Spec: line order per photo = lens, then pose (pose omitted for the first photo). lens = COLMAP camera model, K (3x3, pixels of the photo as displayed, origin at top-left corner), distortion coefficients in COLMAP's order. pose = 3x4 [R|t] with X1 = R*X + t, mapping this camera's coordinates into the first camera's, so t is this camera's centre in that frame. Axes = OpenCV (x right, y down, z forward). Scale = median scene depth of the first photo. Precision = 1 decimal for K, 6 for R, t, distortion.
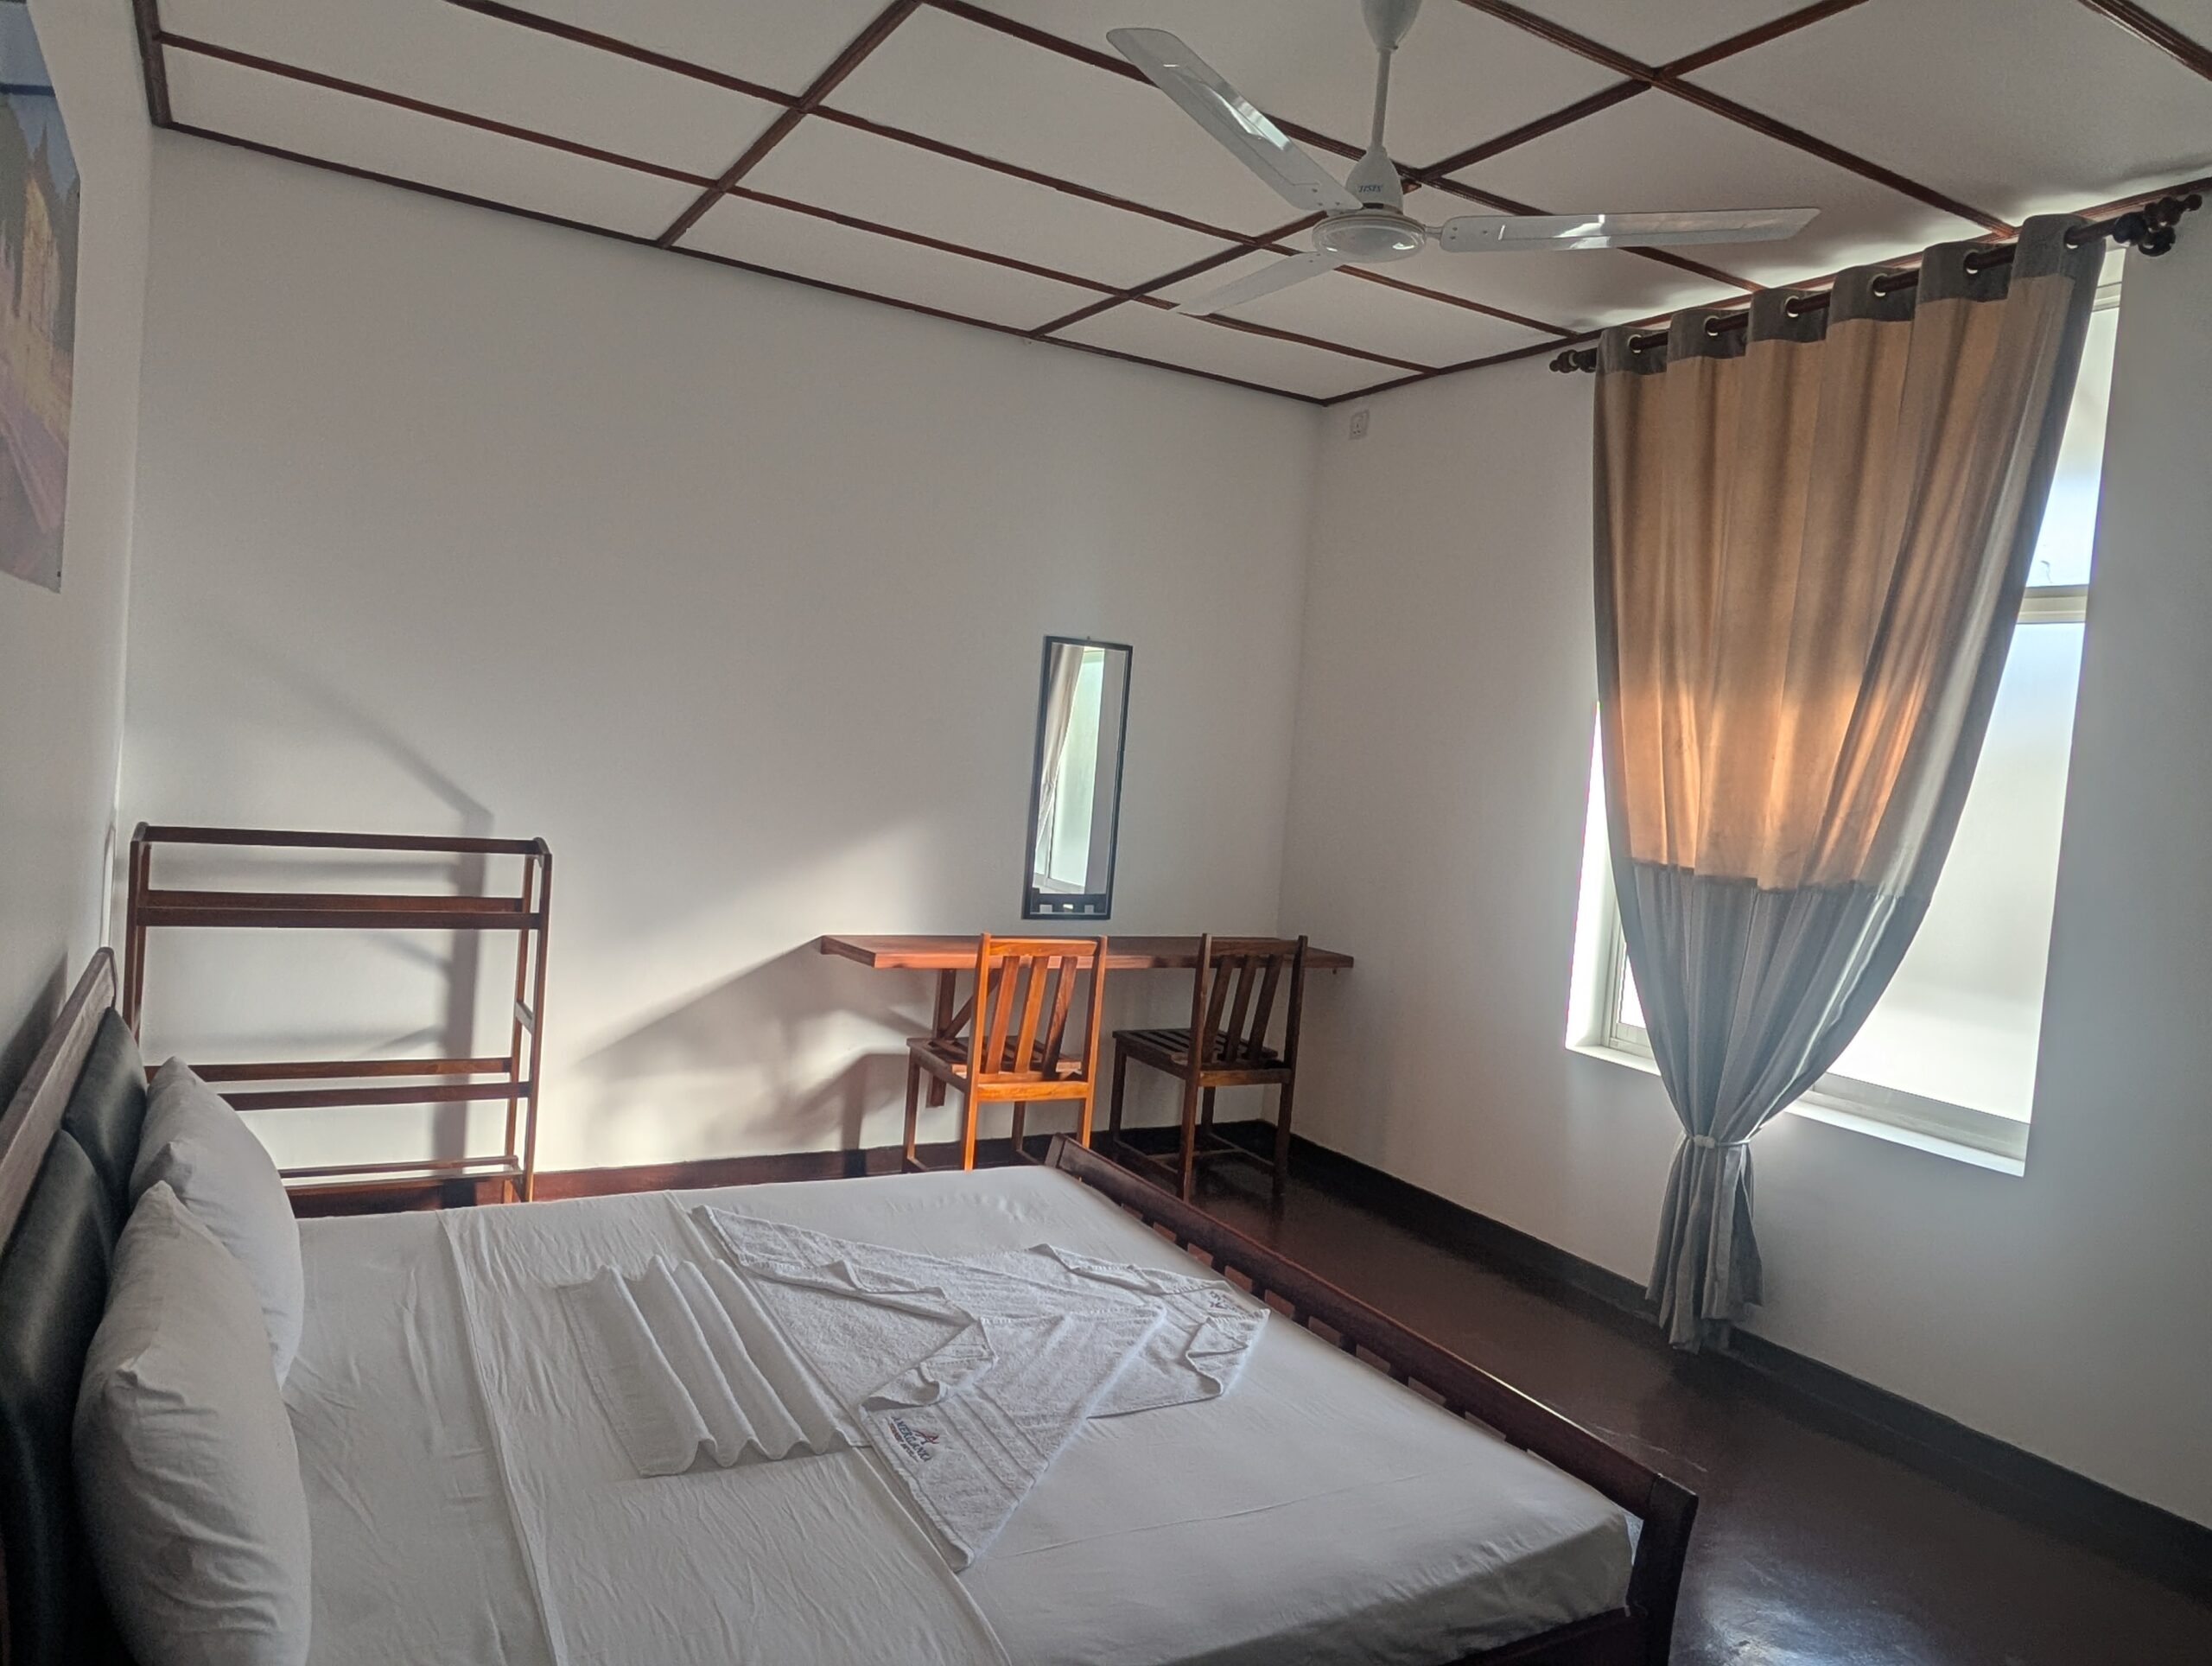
lens RADIAL K [[1507.3, 0, 1116.3], [0, 1507.3, 824.8], [0, 0, 1]] dist [-0.002888, 0.002184]
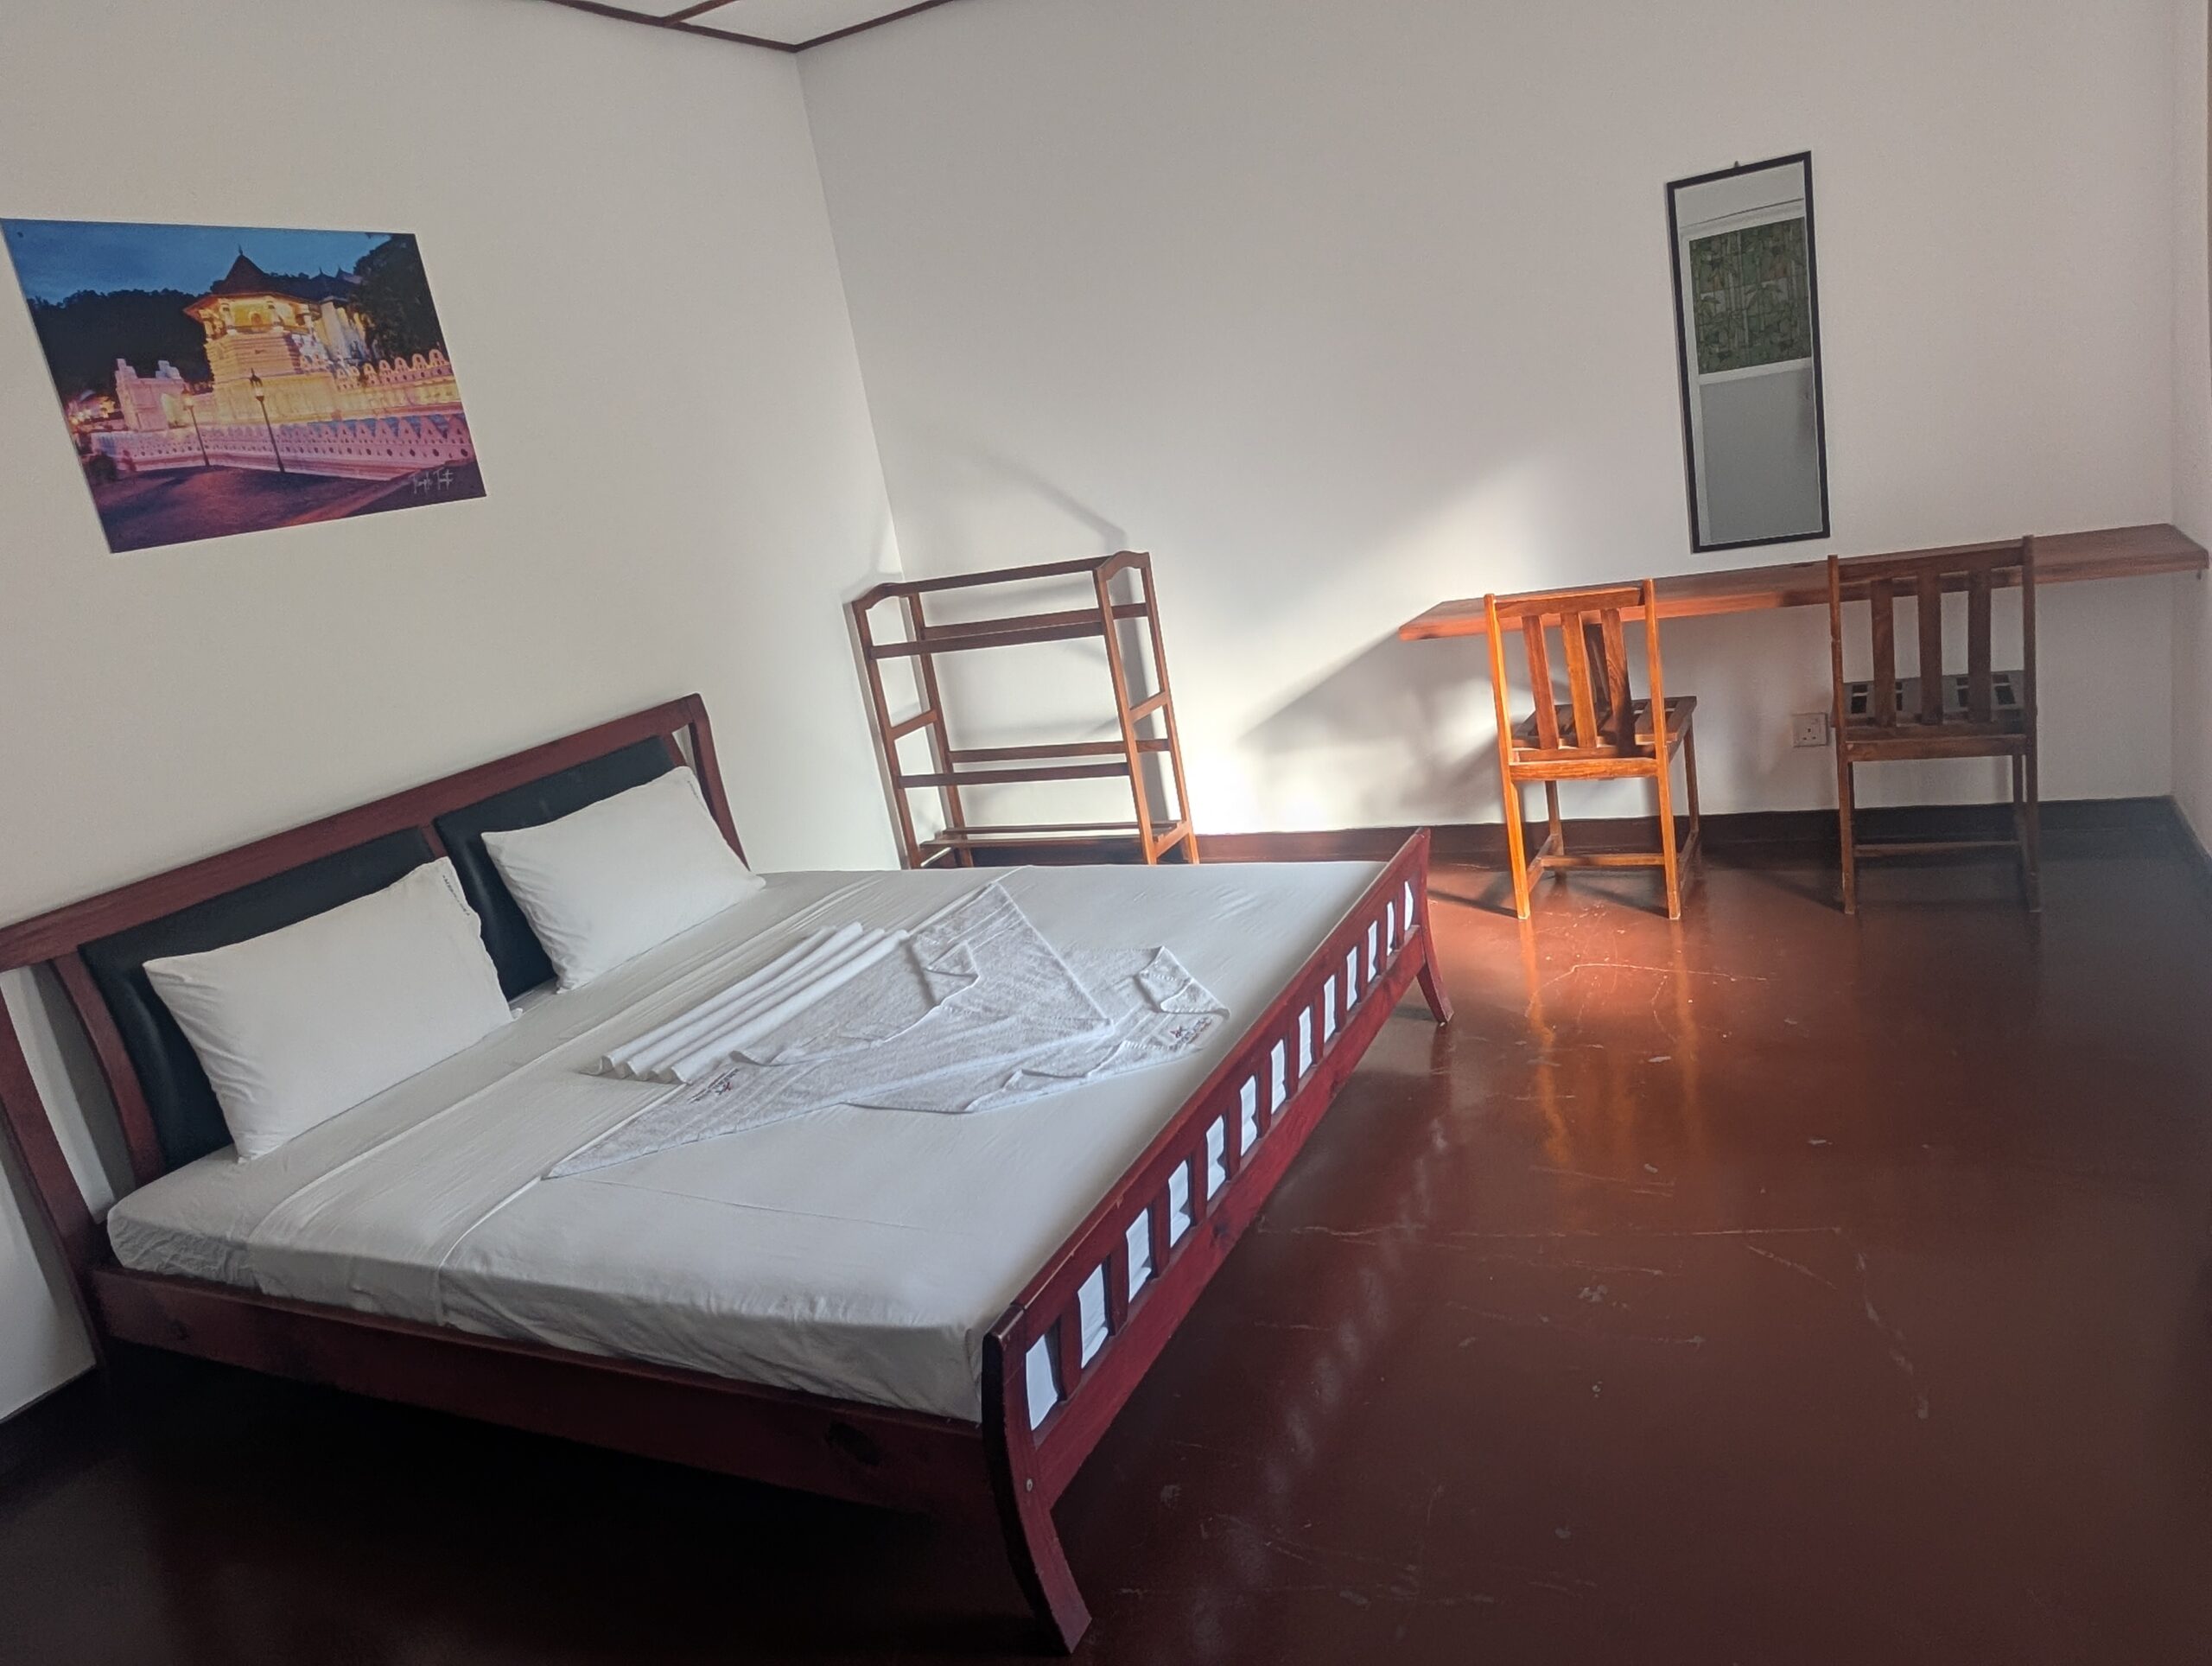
lens RADIAL K [[1507.3, 0, 1116.3], [0, 1507.3, 824.8], [0, 0, 1]] dist [-0.002888, 0.002184]
pose [[0.524853, 0.044830, -0.850012, 0.794260], [0.172736, 0.972224, 0.157934, 0.039331], [0.833482, -0.229720, 0.502531, 0.504796]]
